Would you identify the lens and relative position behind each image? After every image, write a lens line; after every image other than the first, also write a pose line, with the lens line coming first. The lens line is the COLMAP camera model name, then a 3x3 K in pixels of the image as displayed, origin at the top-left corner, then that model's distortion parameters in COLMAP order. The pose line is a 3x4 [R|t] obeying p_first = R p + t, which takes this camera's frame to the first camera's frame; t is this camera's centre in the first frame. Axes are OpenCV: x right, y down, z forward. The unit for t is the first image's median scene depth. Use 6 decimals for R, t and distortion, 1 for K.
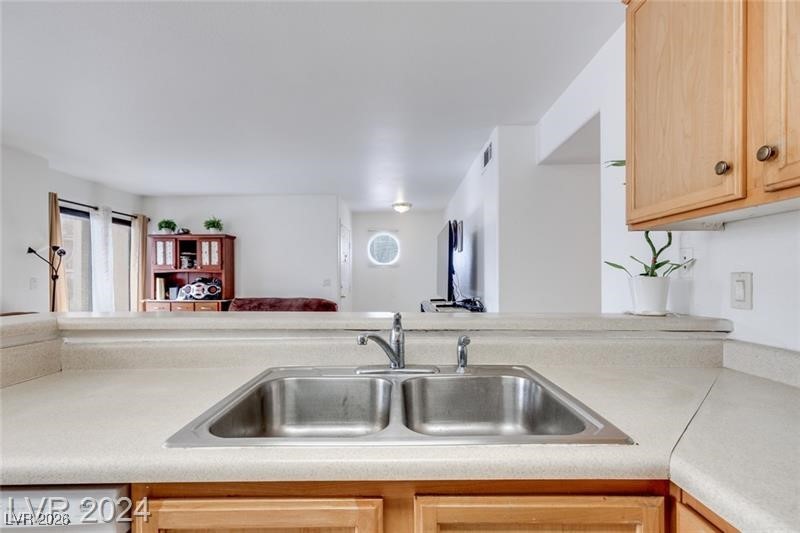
lens RADIAL K [[368.6, 0, 397.5], [0, 368.6, 279.1], [0, 0, 1]] dist [0.002198, 0.000129]
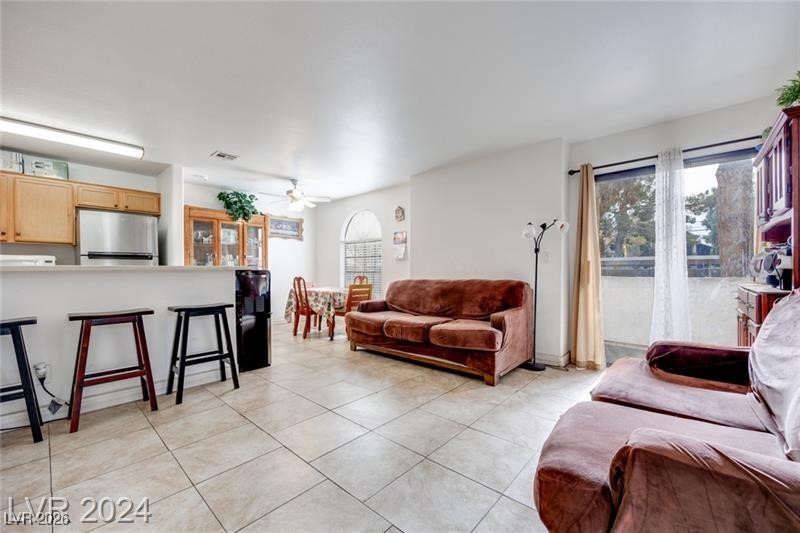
lens RADIAL K [[319.1, 0, 415.6], [0, 319.1, 273.6], [0, 0, 1]] dist [-0.001658, -0.000270]
pose [[-0.640152, 0.013230, -0.768134, 0.003976], [0.005845, 0.999907, 0.012351, 0.033866], [0.768226, 0.003417, -0.640170, 0.917080]]
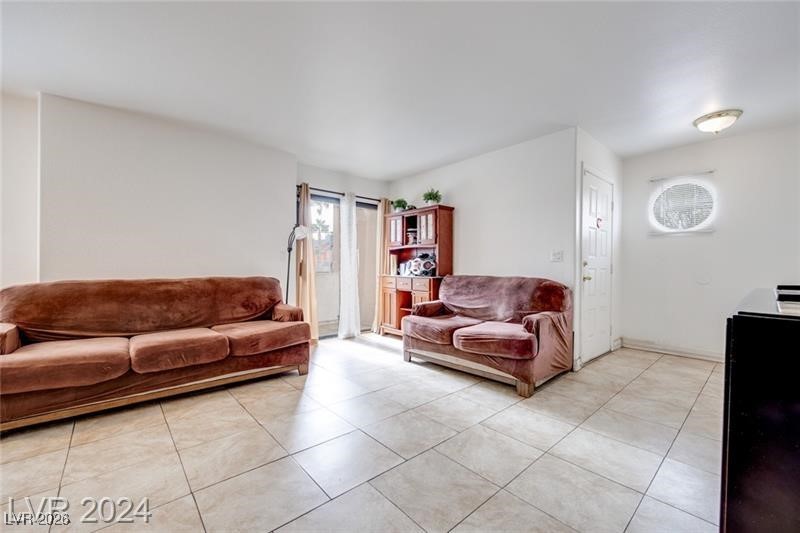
lens RADIAL K [[325.5, 0, 401.7], [0, 325.5, 268.7], [0, 0, 1]] dist [0.000363, -0.000101]
pose [[0.675746, 0.008826, -0.737081, 0.066083], [-0.009256, 0.999951, 0.003489, 0.034808], [0.737076, 0.004465, 0.675795, 0.387766]]
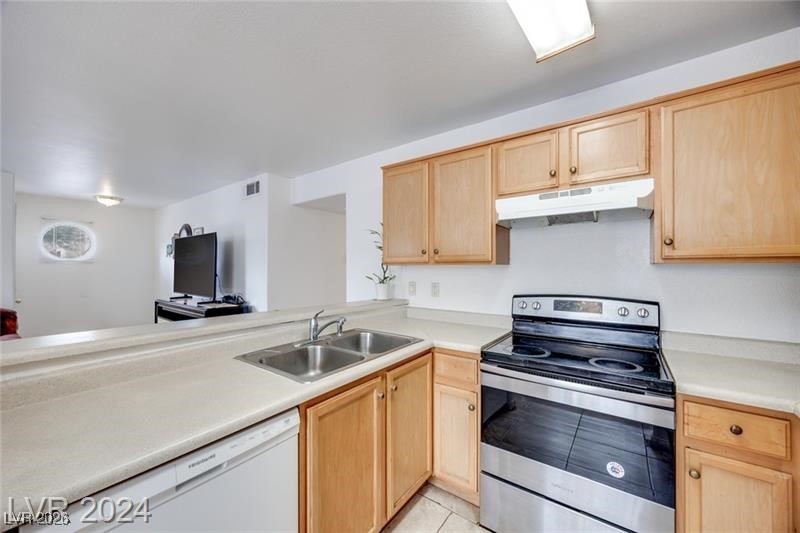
lens RADIAL K [[304.2, 0, 400.2], [0, 304.2, 265.6], [0, 0, 1]] dist [-0.003389, -0.000302]
pose [[0.581285, 0.012851, 0.813599, -0.219537], [-0.002229, 0.999897, -0.014201, -0.024315], [-0.813697, 0.006441, 0.581253, -0.054848]]
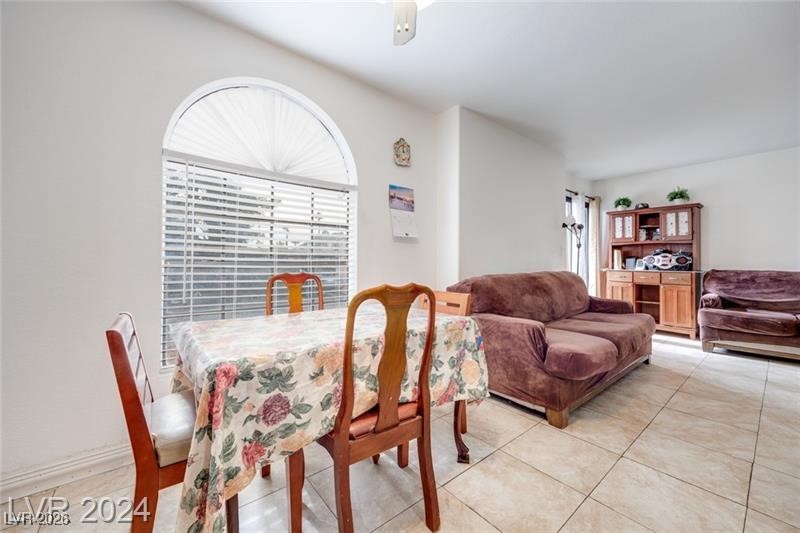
lens RADIAL K [[312.6, 0, 407.4], [0, 312.6, 257.3], [0, 0, 1]] dist [0.000185, 0.000025]
pose [[0.652491, -0.001202, -0.757796, -0.343242], [-0.010416, 0.999890, -0.010554, 0.036704], [0.757725, 0.014780, 0.652407, -0.105848]]
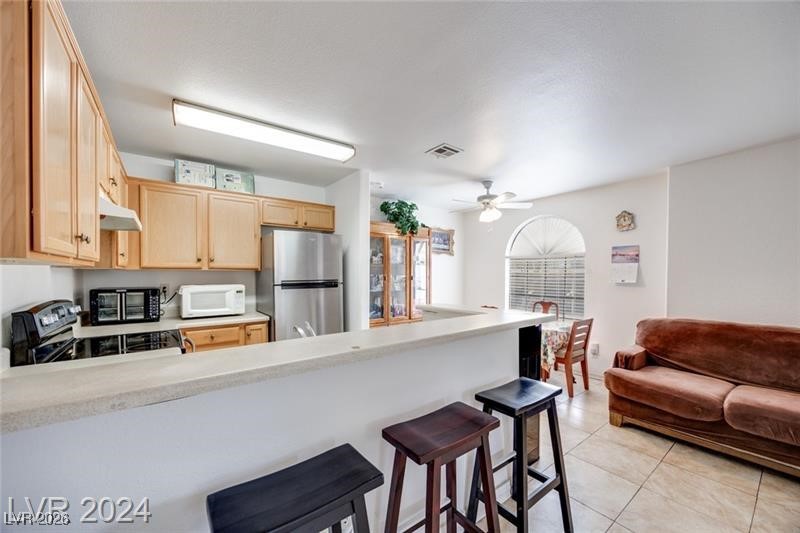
lens RADIAL K [[308.8, 0, 401.0], [0, 308.8, 279.3], [0, 0, 1]] dist [-0.001007, 0.000019]
pose [[-0.787800, 0.013809, -0.615776, 0.102744], [0.001510, 0.999789, 0.020489, -0.025192], [0.615929, 0.015212, -0.787654, 0.471542]]
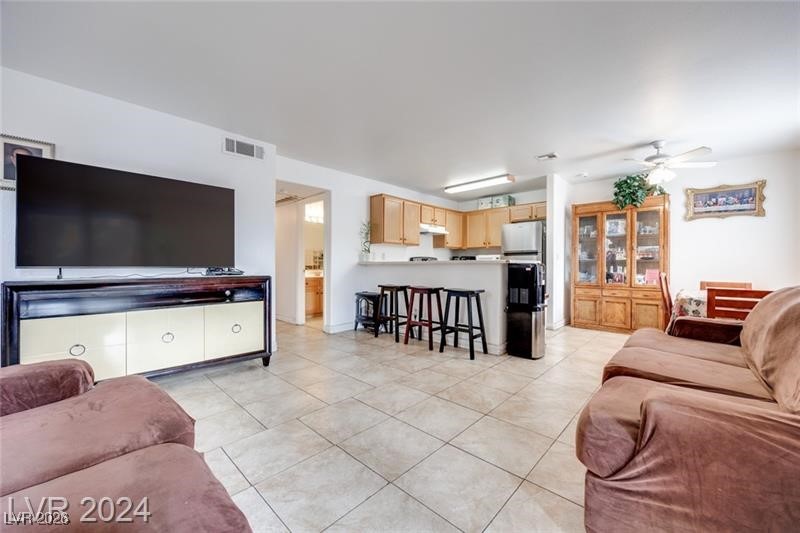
lens RADIAL K [[310.4, 0, 408.9], [0, 310.4, 266.4], [0, 0, 1]] dist [-0.001601, -0.000166]
pose [[-0.745726, -0.000796, 0.666252, -0.549124], [0.001768, 0.999993, 0.003174, 0.036861], [-0.666250, 0.003545, -0.745720, 0.907955]]
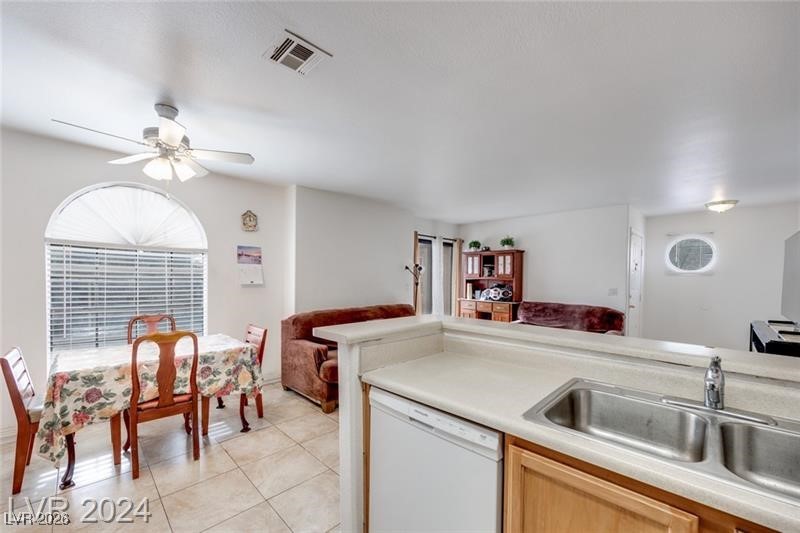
lens RADIAL K [[319.9, 0, 391.4], [0, 319.9, 282.3], [0, 0, 1]] dist [-0.000968, -0.000419]
pose [[0.709173, 0.025223, -0.704583, -0.004285], [-0.016435, 0.999680, 0.019246, -0.025003], [0.704843, -0.002069, 0.709361, -0.061084]]
